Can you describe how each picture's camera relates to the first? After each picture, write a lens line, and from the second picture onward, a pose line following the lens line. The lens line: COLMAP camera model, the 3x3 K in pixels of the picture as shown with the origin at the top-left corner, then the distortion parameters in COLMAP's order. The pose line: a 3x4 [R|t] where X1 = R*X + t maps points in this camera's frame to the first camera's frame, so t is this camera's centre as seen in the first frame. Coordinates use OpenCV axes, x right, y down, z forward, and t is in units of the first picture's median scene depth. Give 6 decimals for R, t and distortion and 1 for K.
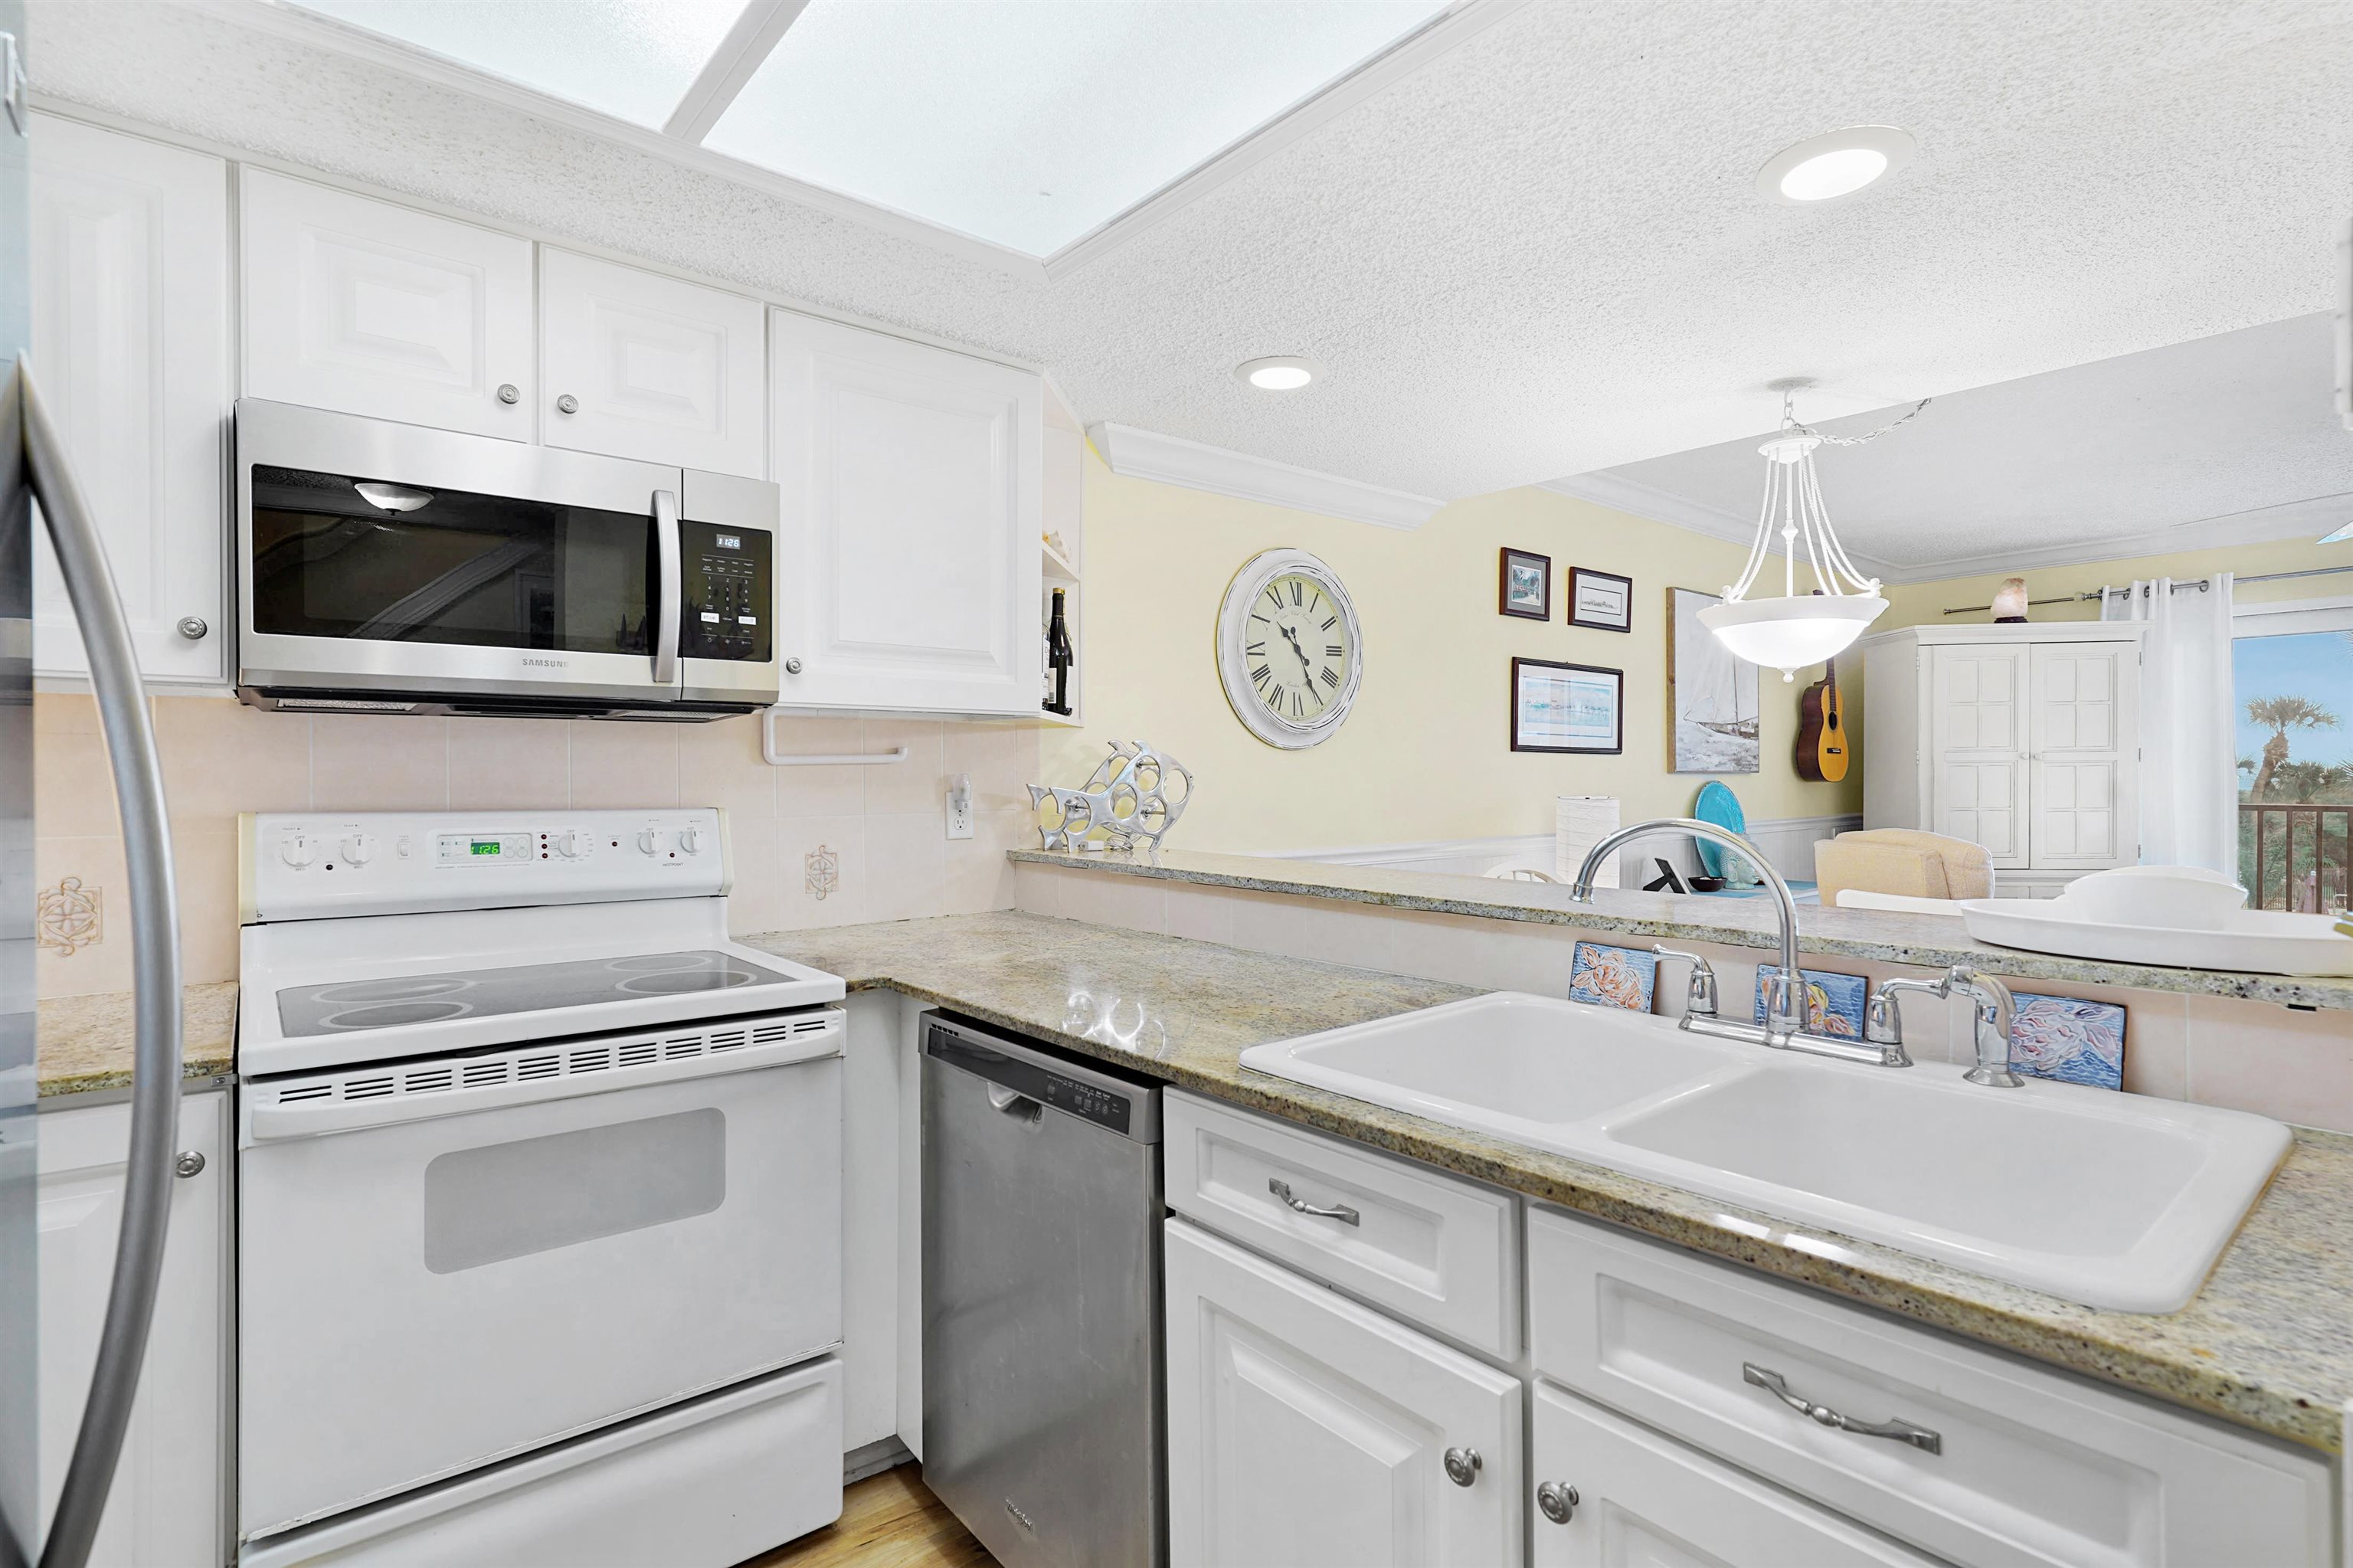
lens RADIAL K [[1121.1, 0, 1183.0], [0, 1121.1, 771.3], [0, 0, 1]] dist [-0.001263, 0.000895]
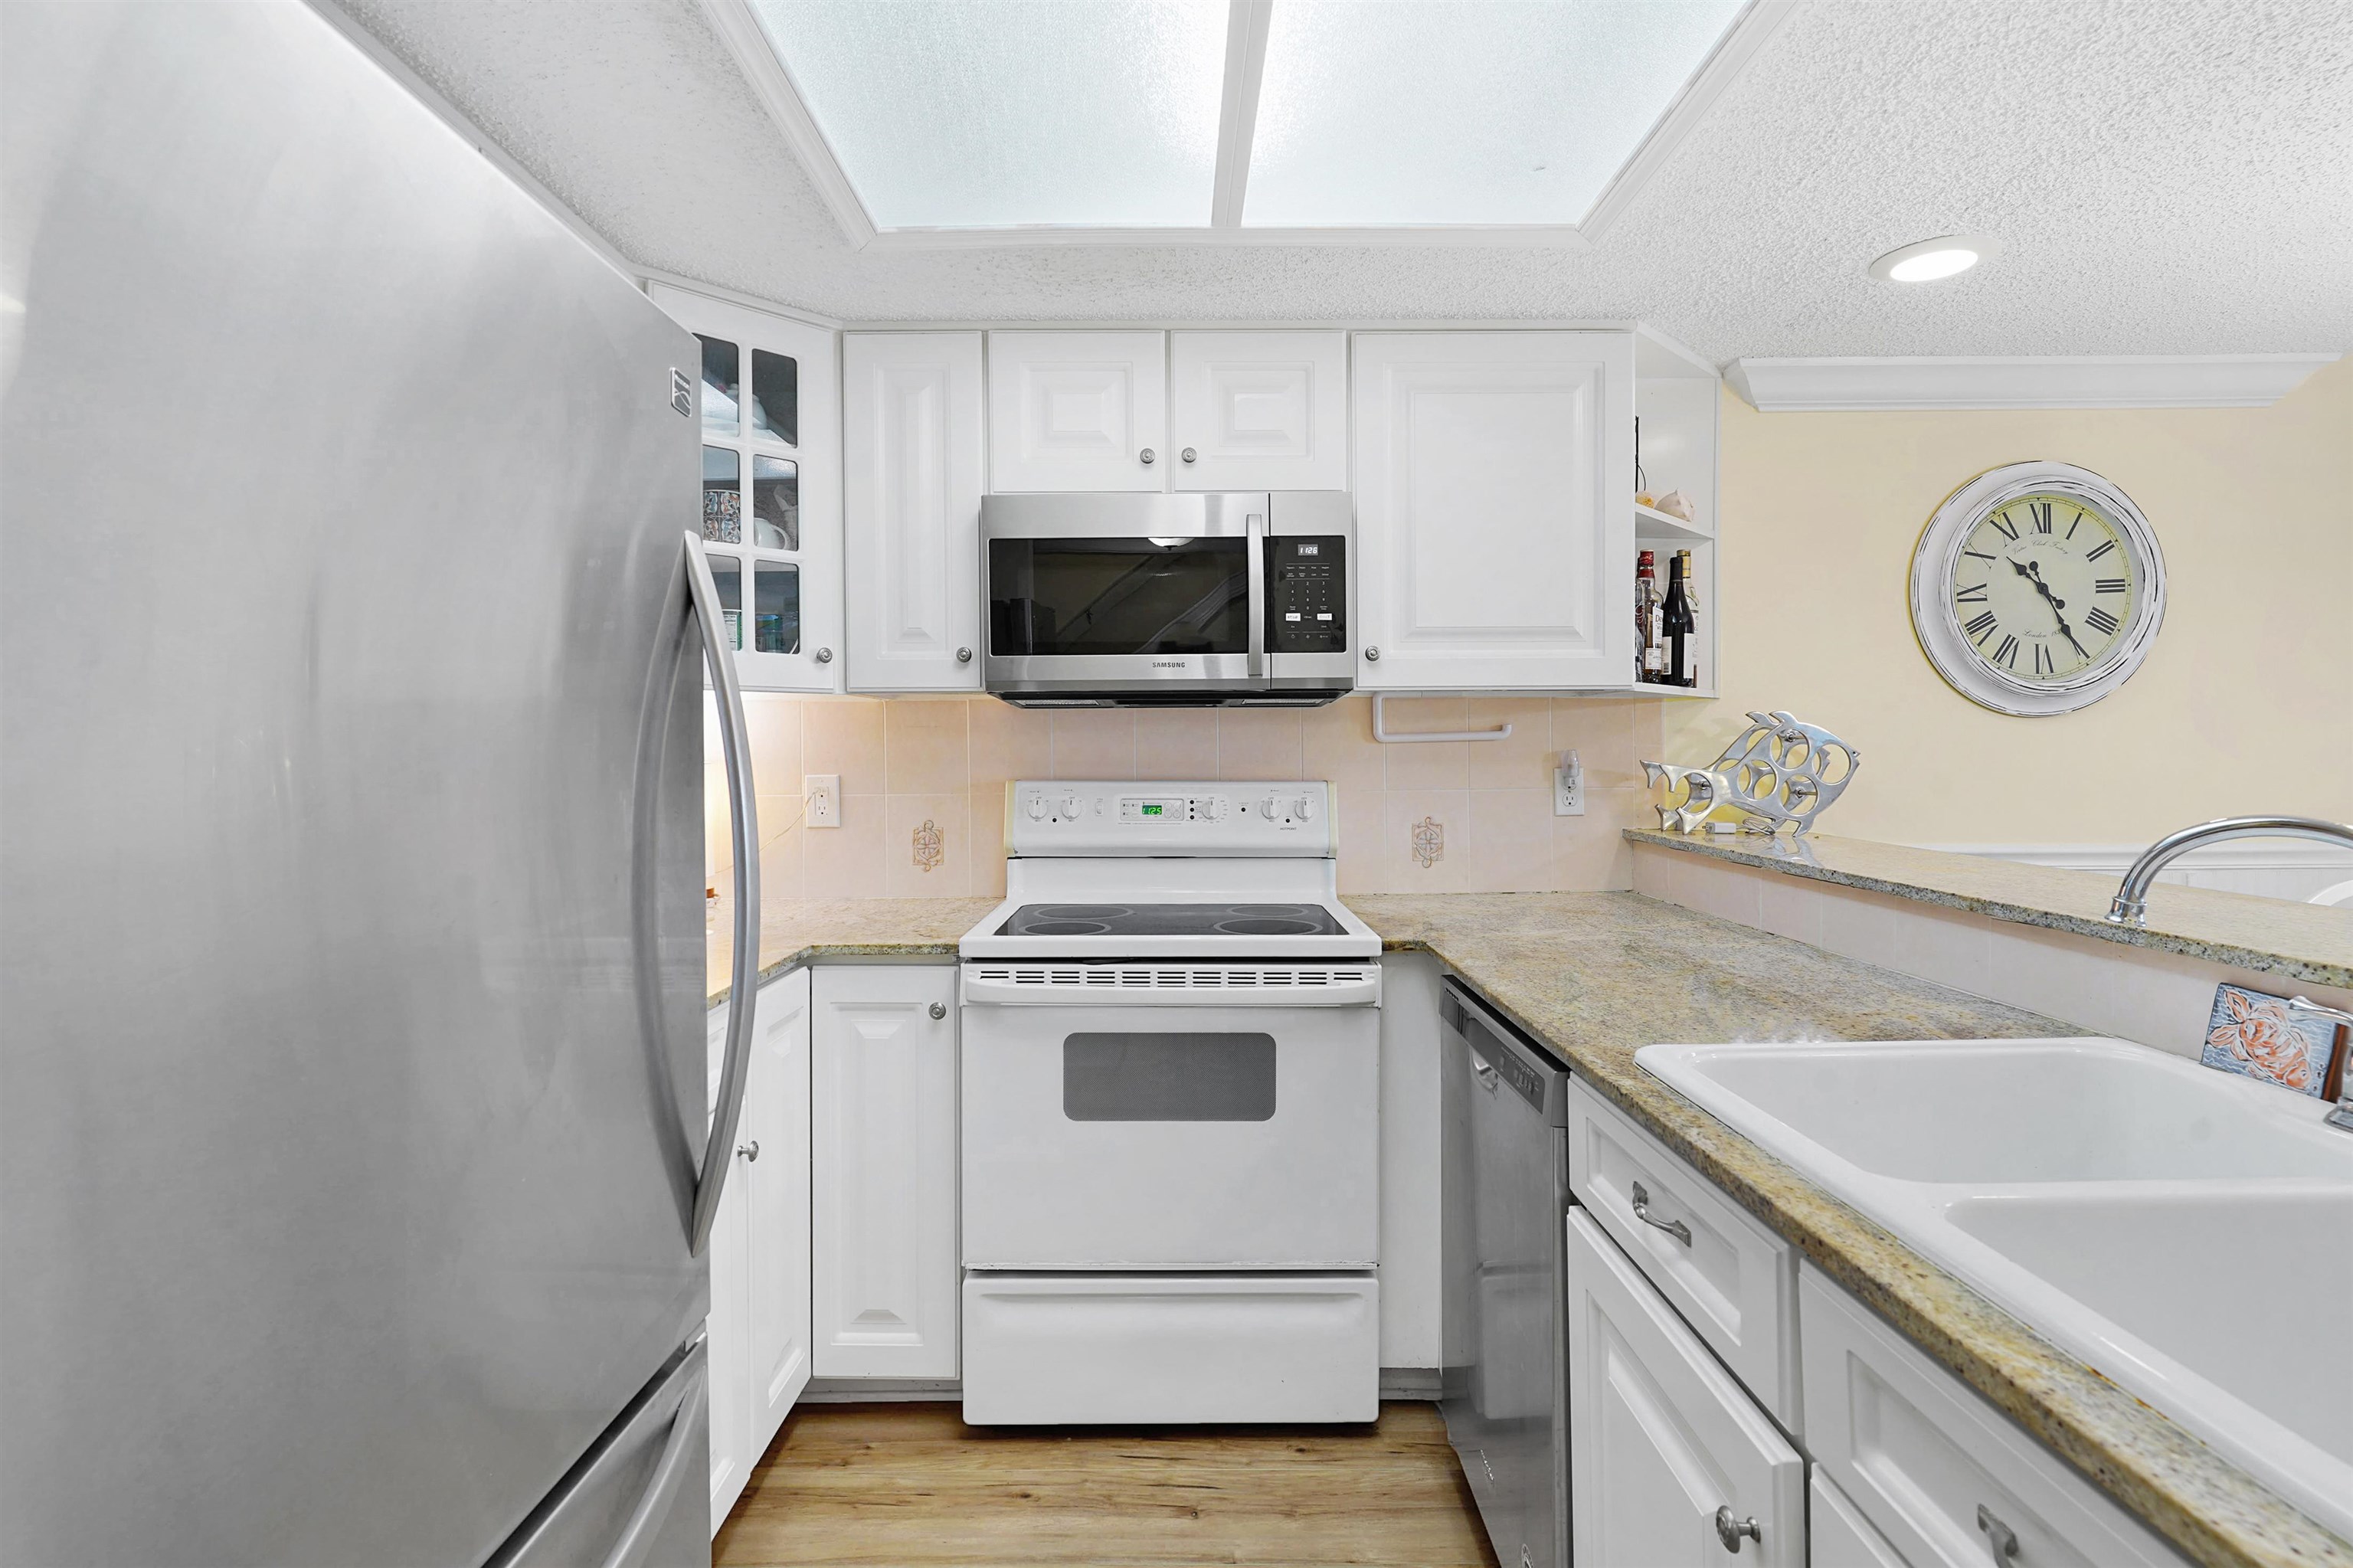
lens RADIAL K [[1135.5, 0, 1199.6], [0, 1135.5, 756.9], [0, 0, 1]] dist [-0.001883, 0.002666]
pose [[0.780815, 0.000728, -0.624762, 0.228177], [0.006064, 0.999943, 0.008744, -0.002968], [0.624733, -0.010616, 0.780766, 0.016400]]
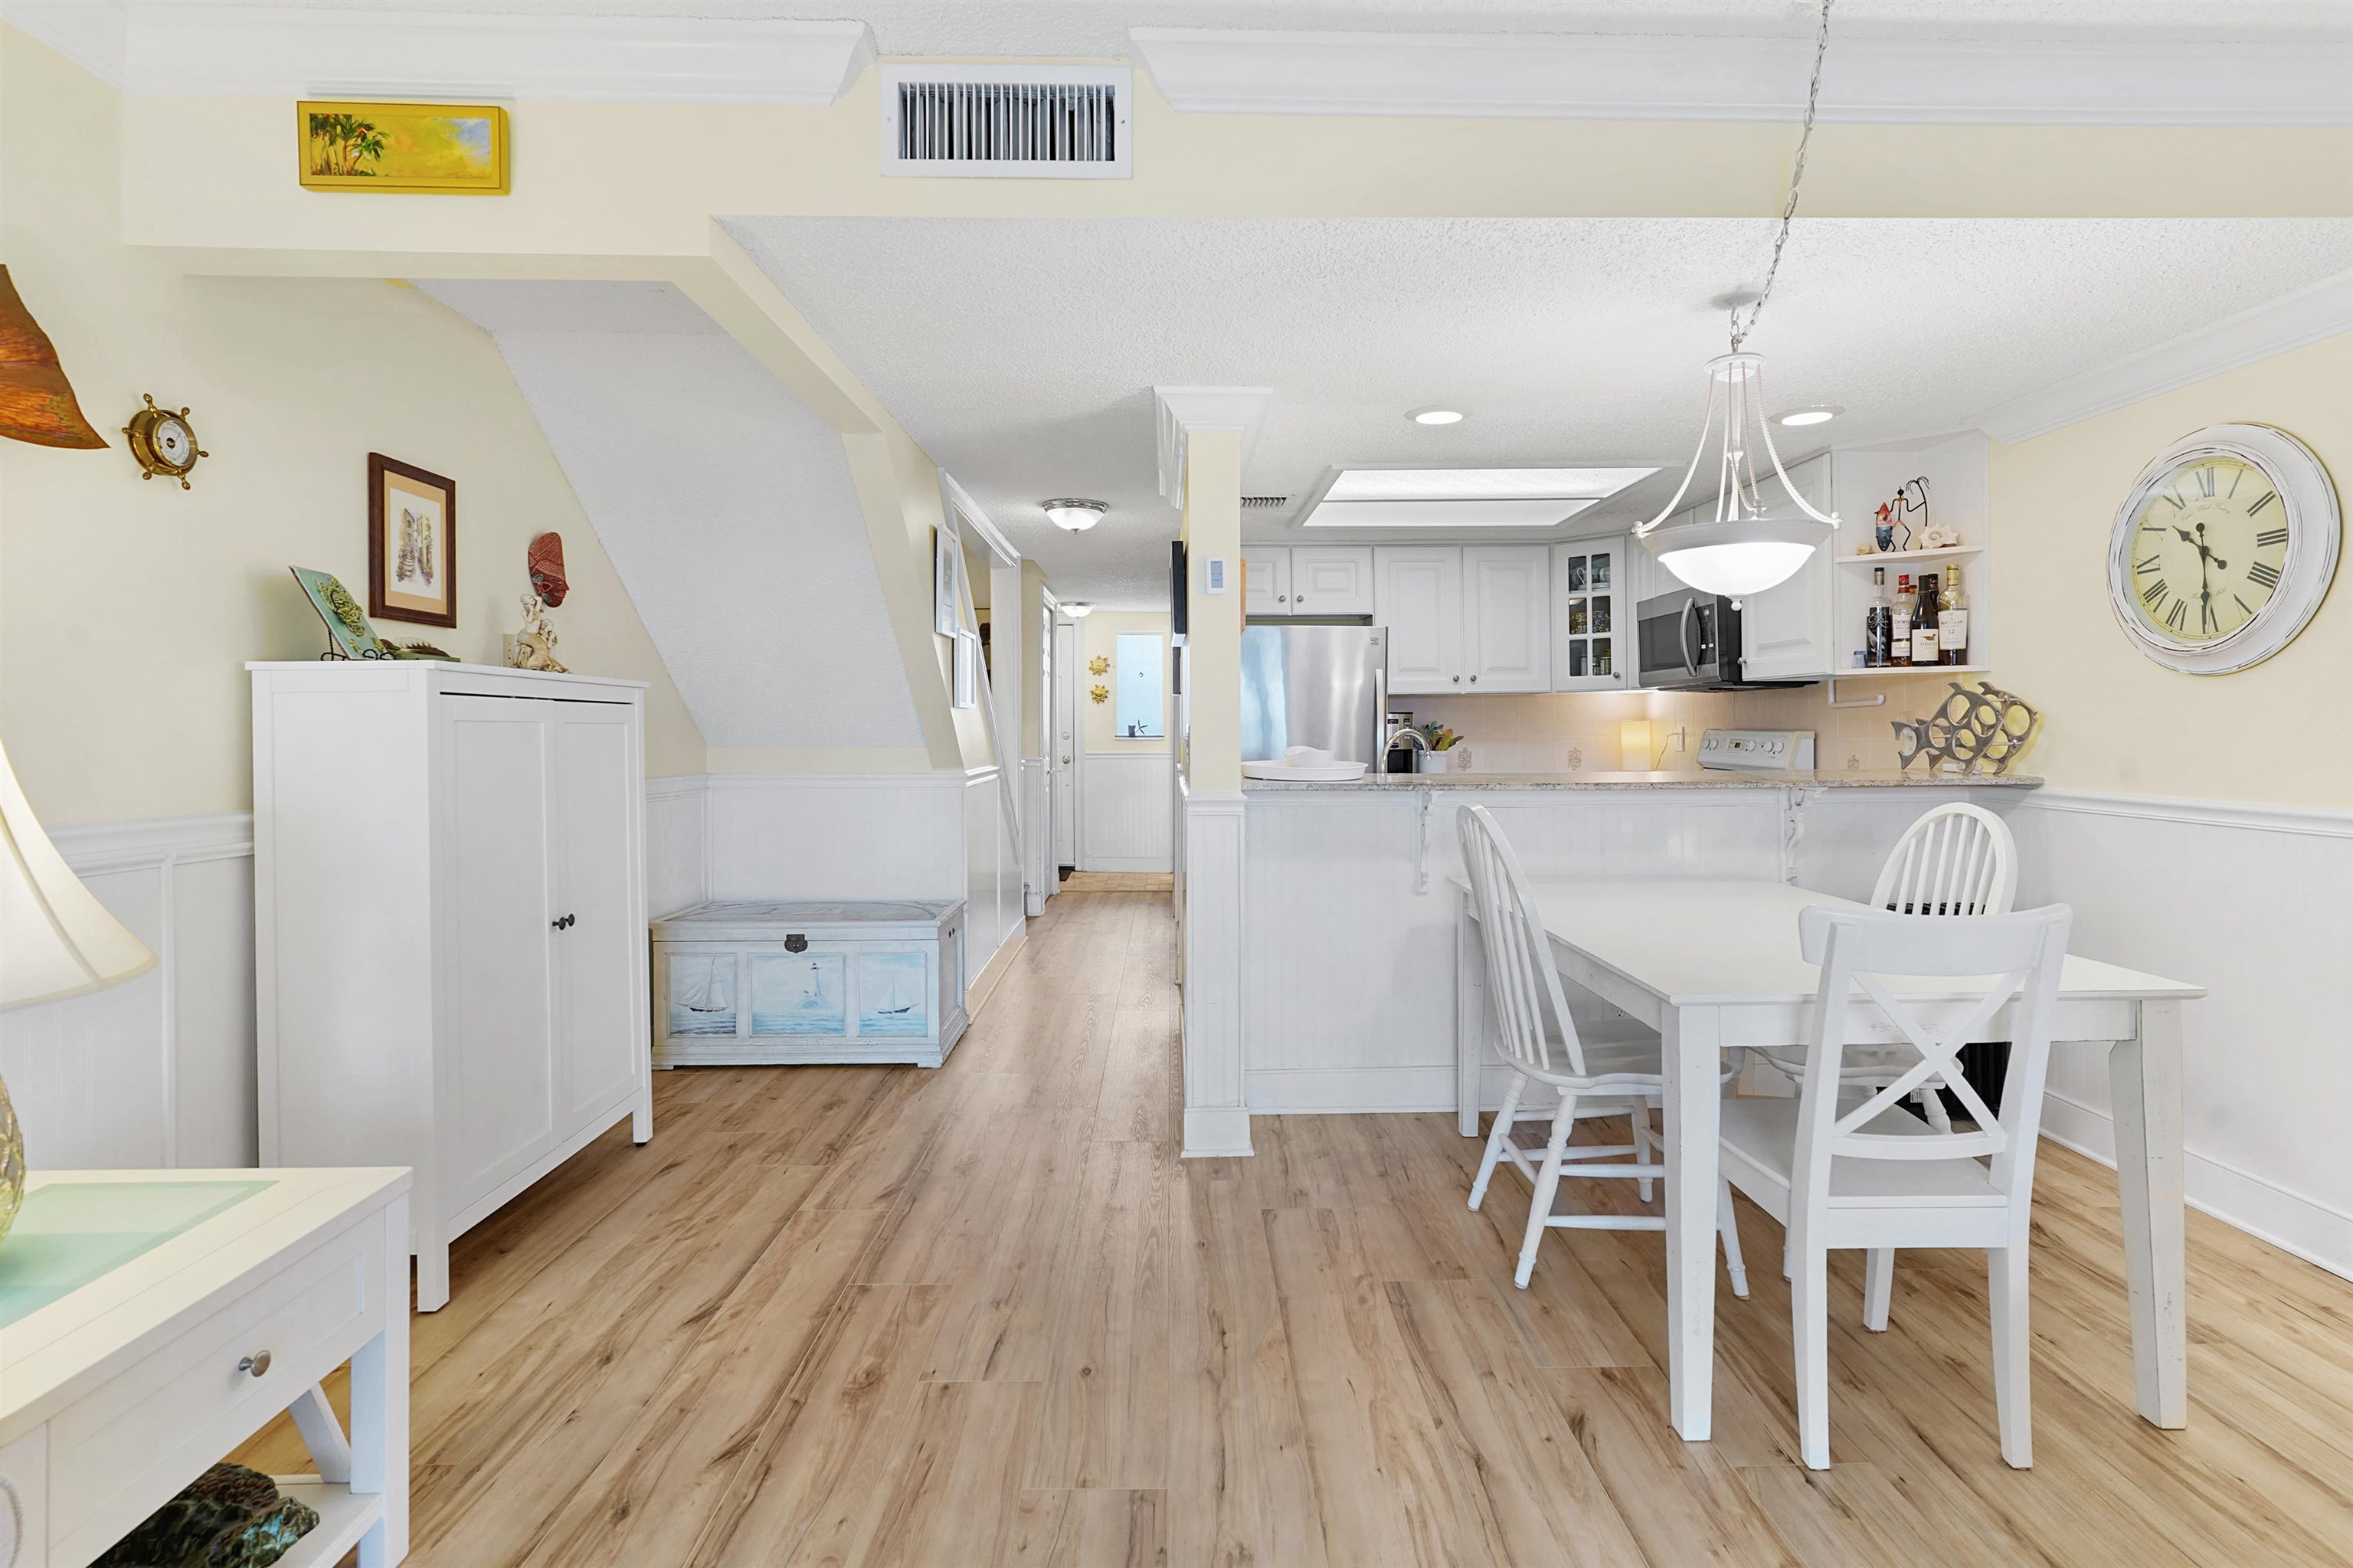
lens RADIAL K [[1182.1, 0, 1148.4], [0, 1182.1, 770.8], [0, 0, 1]] dist [-0.000300, 0.000589]
pose [[-0.644651, 0.028531, -0.763944, 2.081956], [0.003617, 0.999406, 0.034273, 0.029335], [0.764468, 0.019331, -0.644372, 1.609085]]
